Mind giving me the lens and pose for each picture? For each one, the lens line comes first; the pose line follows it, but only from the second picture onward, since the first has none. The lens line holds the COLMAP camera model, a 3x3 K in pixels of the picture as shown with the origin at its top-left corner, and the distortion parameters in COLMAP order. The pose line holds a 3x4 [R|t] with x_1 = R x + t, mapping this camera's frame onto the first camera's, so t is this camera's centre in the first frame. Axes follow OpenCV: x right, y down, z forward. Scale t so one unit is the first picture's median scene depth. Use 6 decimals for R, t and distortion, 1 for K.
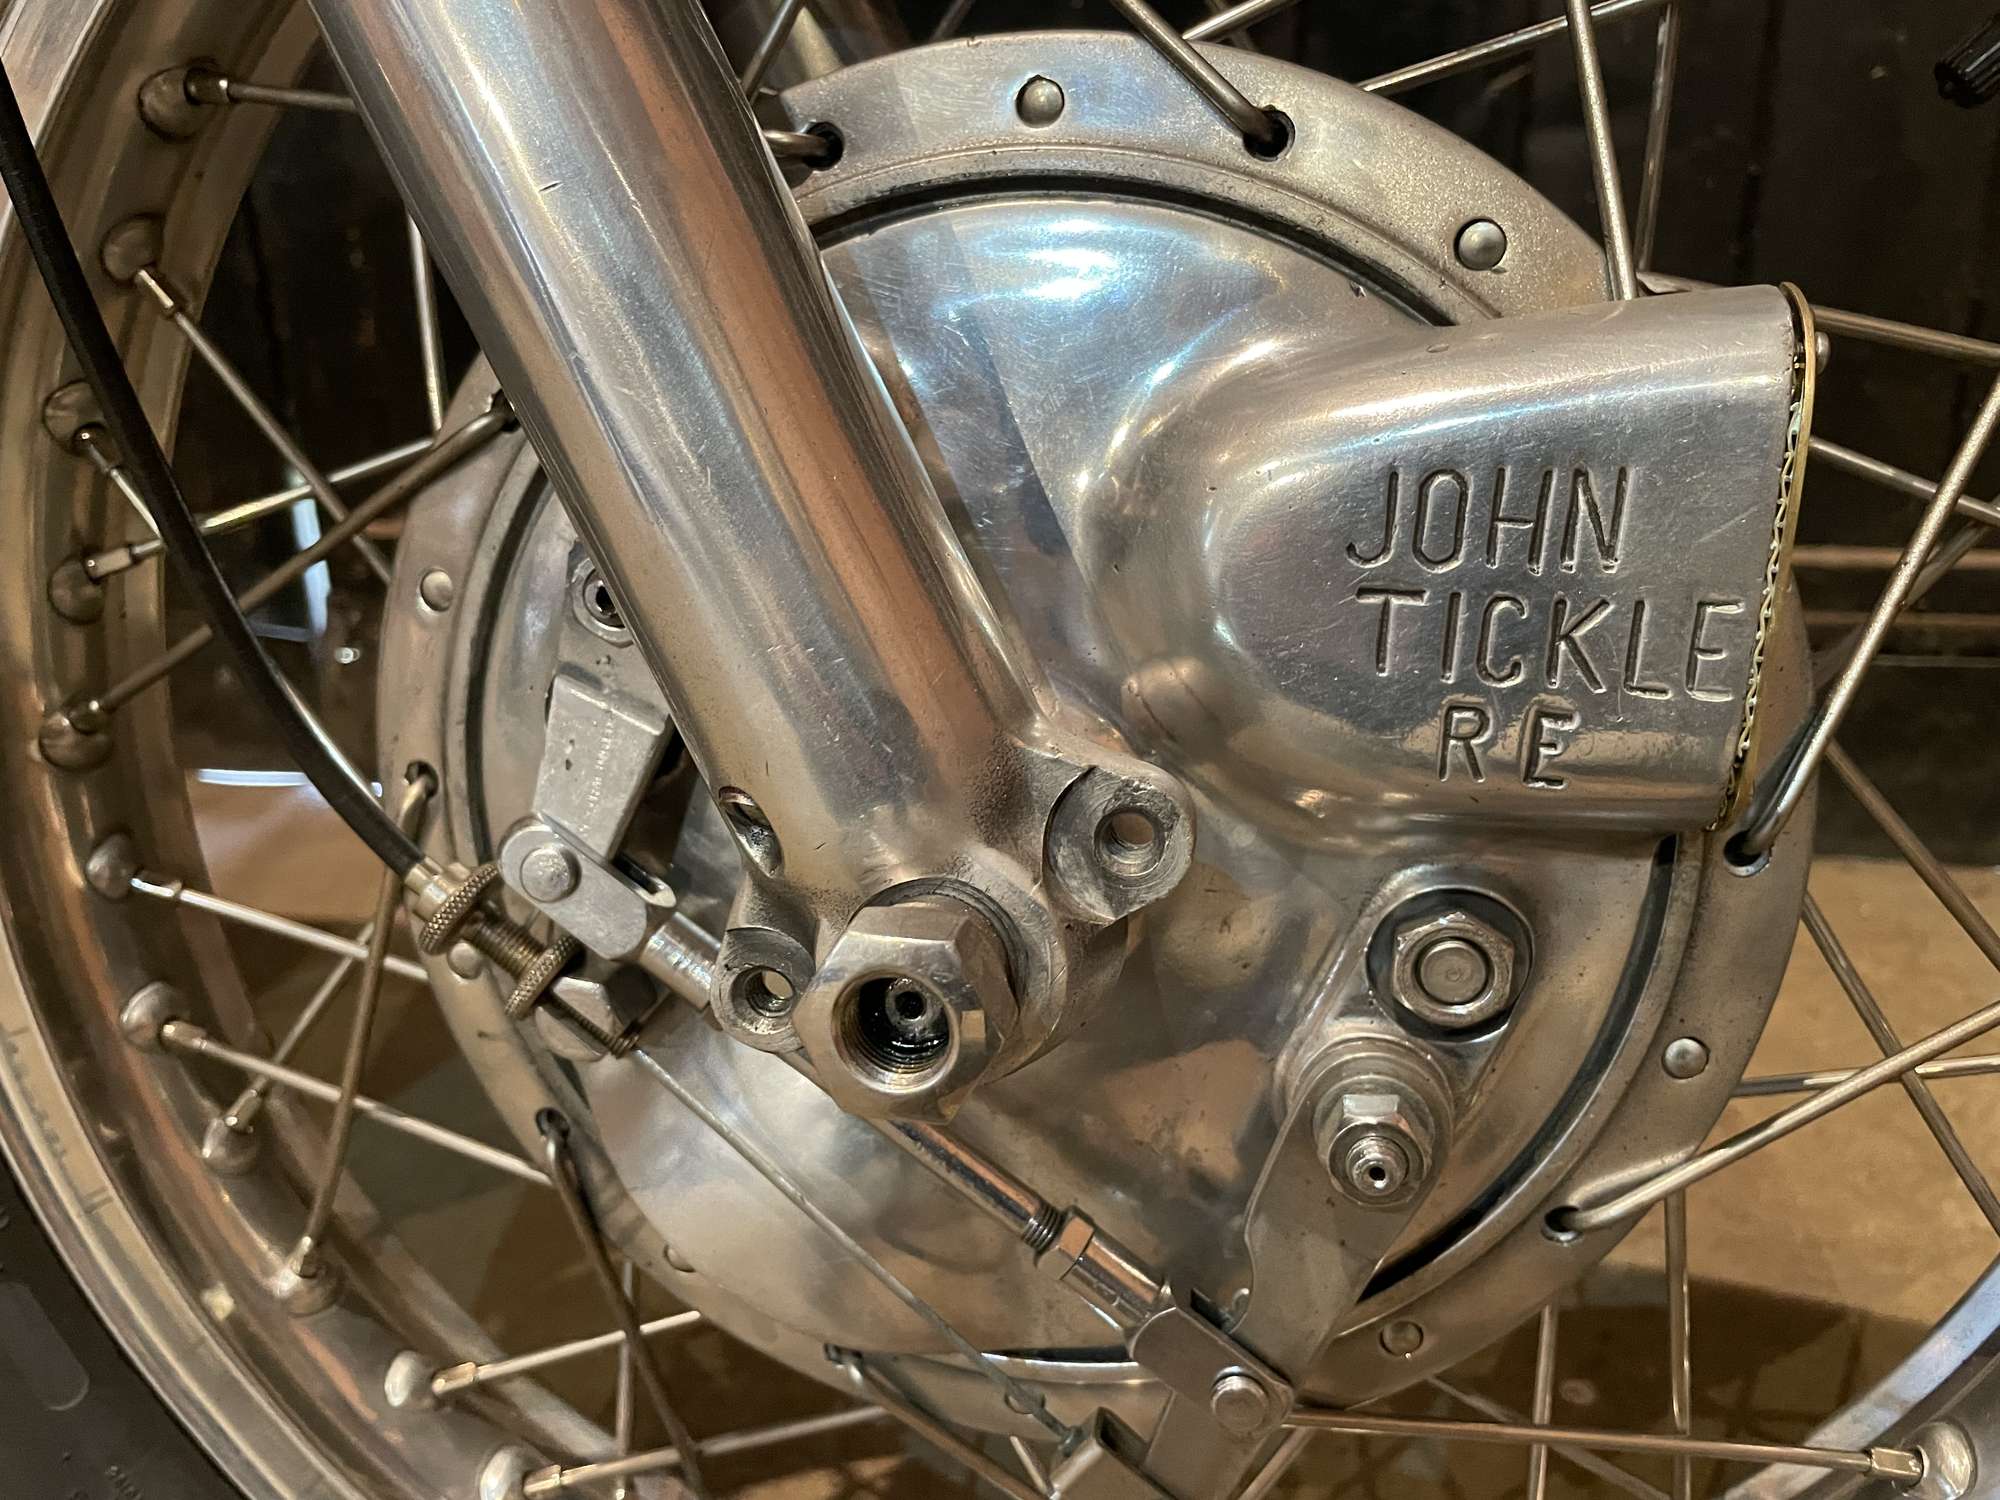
lens RADIAL K [[1553.1, 0, 955.1], [0, 1553.1, 791.9], [0, 0, 1]] dist [0.069565, -0.114198]
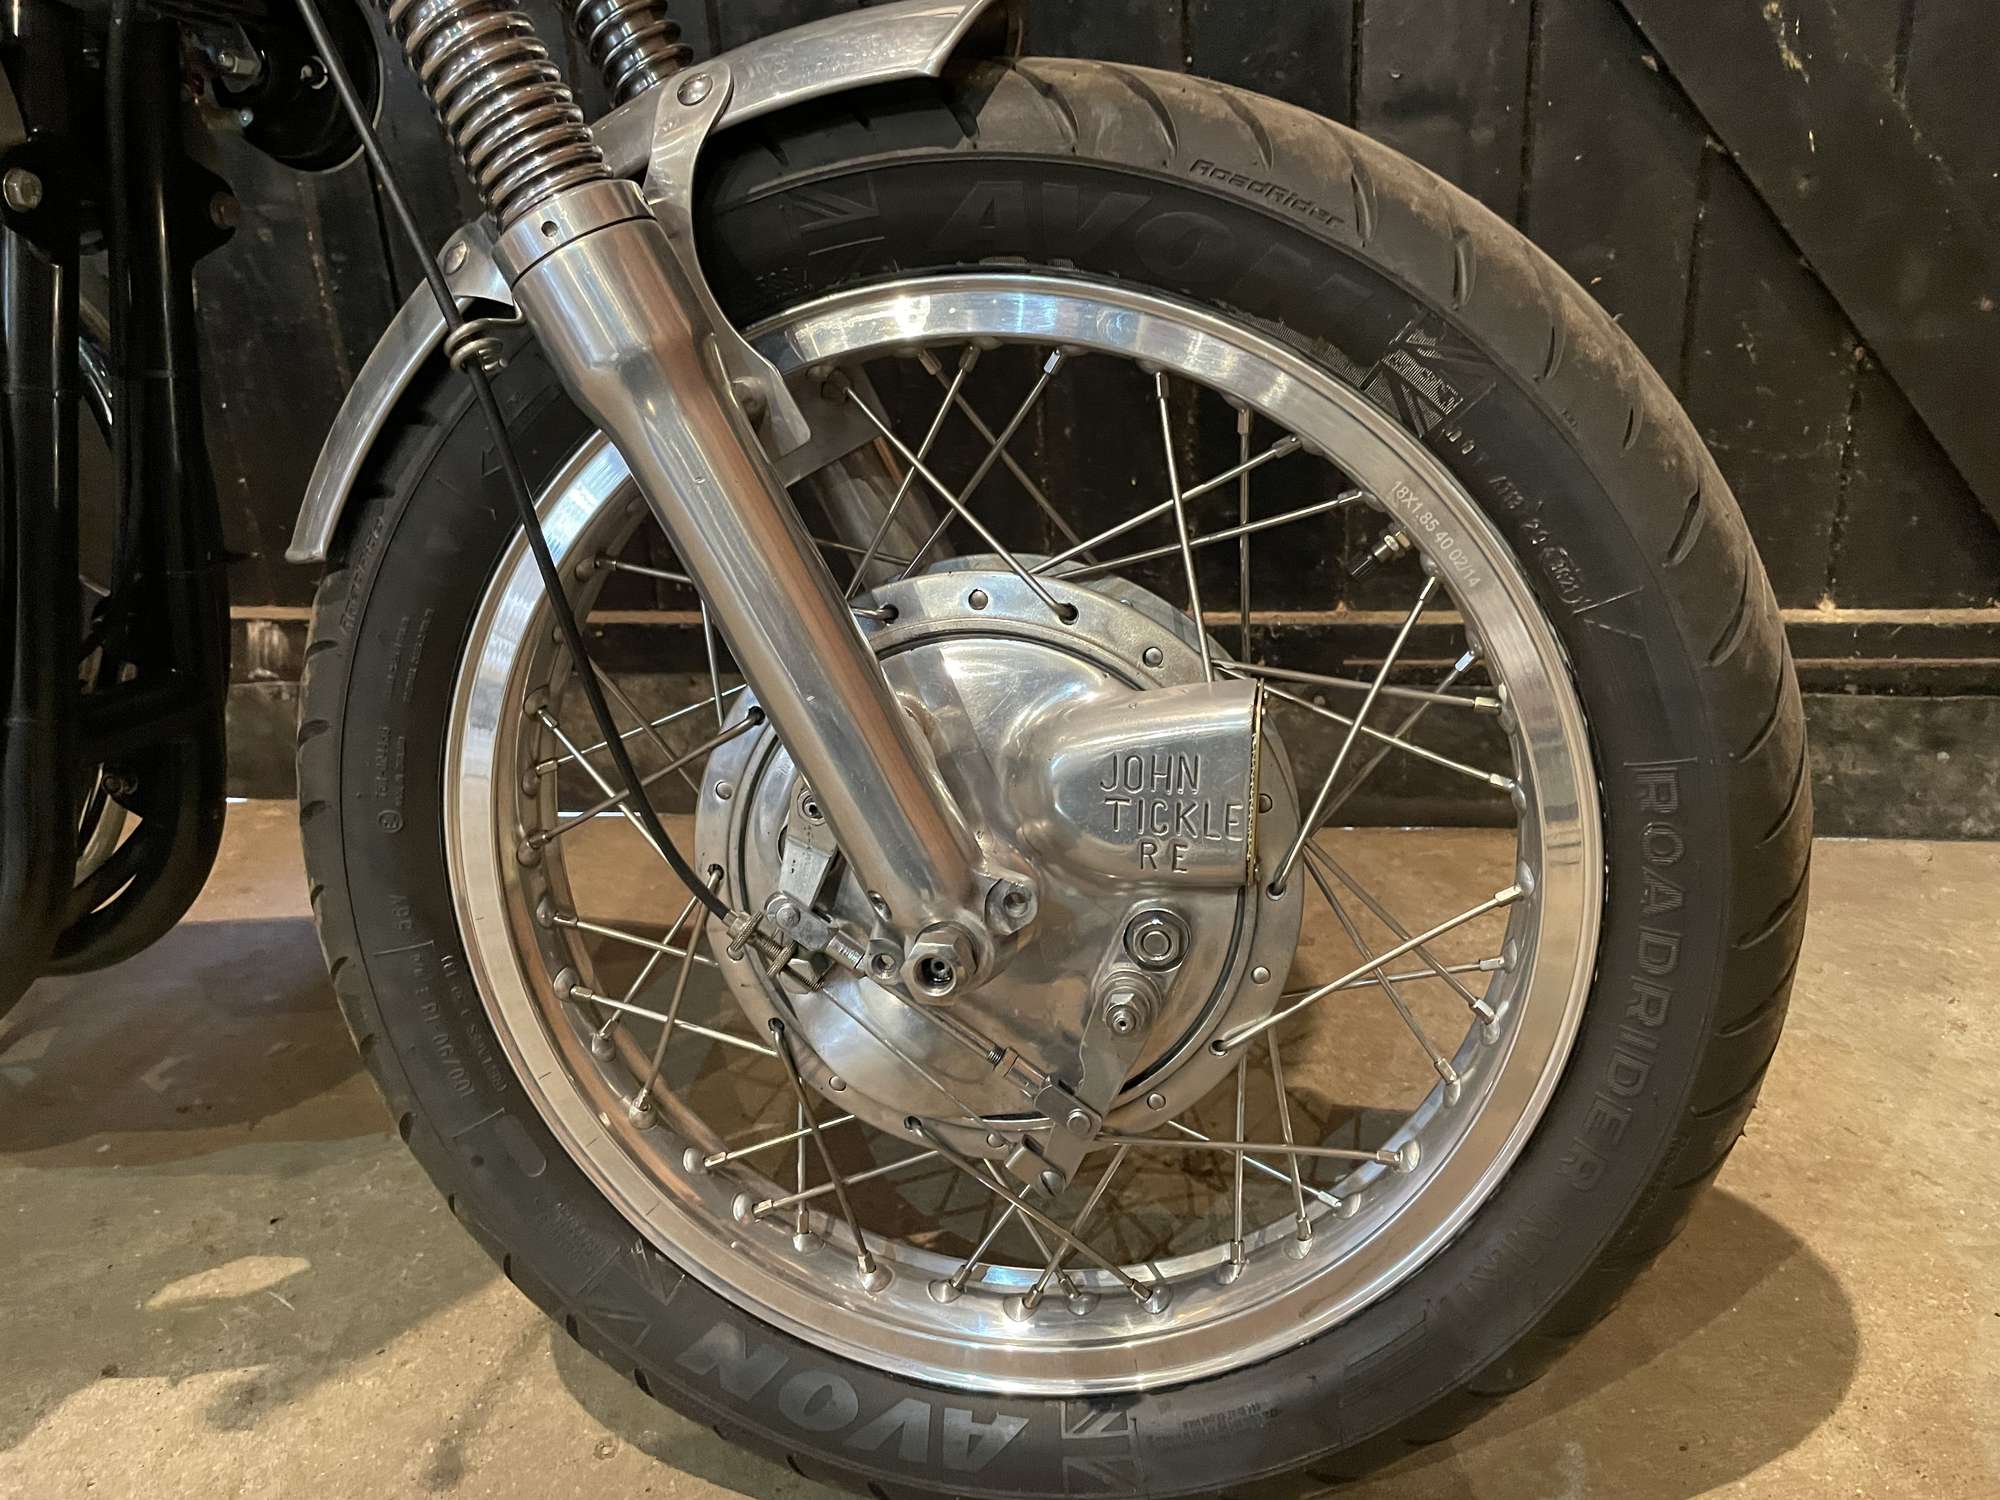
lens RADIAL K [[1553.1, 0, 1005.6], [0, 1553.1, 747.1], [0, 0, 1]] dist [0.069565, -0.114198]
pose [[0.999161, -0.034159, 0.022574, 0.032402], [0.034106, 0.999414, 0.002741, -0.203636], [-0.022654, -0.001969, 0.999741, -1.411035]]
